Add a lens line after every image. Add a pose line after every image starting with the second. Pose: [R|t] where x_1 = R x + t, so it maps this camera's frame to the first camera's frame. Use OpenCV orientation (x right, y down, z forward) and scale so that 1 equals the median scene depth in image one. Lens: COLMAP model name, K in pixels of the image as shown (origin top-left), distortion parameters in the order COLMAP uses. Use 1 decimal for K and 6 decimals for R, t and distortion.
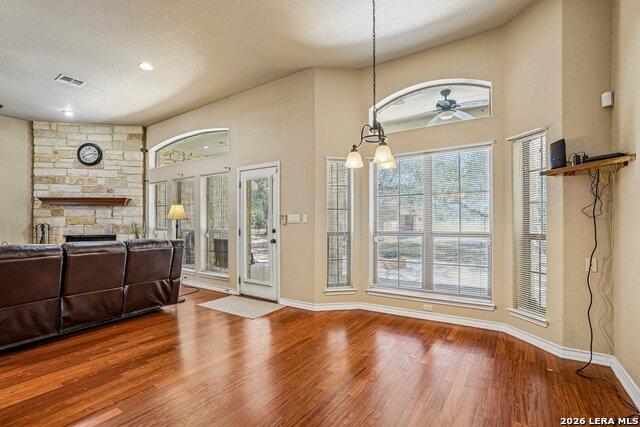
lens RADIAL K [[299.0, 0, 317.2], [0, 299.0, 219.4], [0, 0, 1]] dist [-0.018720, 0.001736]
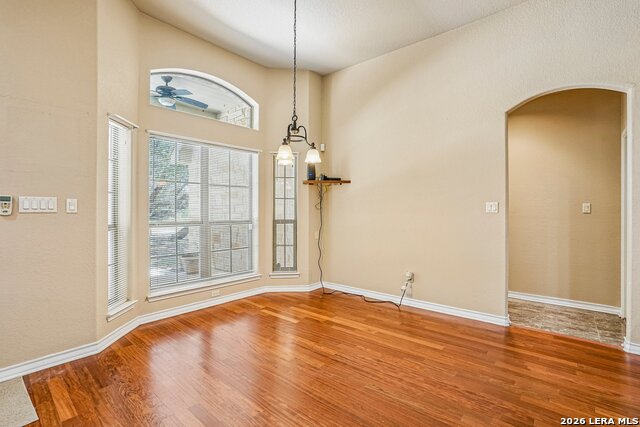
lens RADIAL K [[299.0, 0, 316.6], [0, 299.0, 210.2], [0, 0, 1]] dist [-0.018720, 0.001736]
pose [[0.146718, 0.006865, 0.989155, -0.619446], [-0.007810, 0.999953, -0.005781, 0.007932], [-0.989148, -0.006877, 0.146764, 0.505952]]
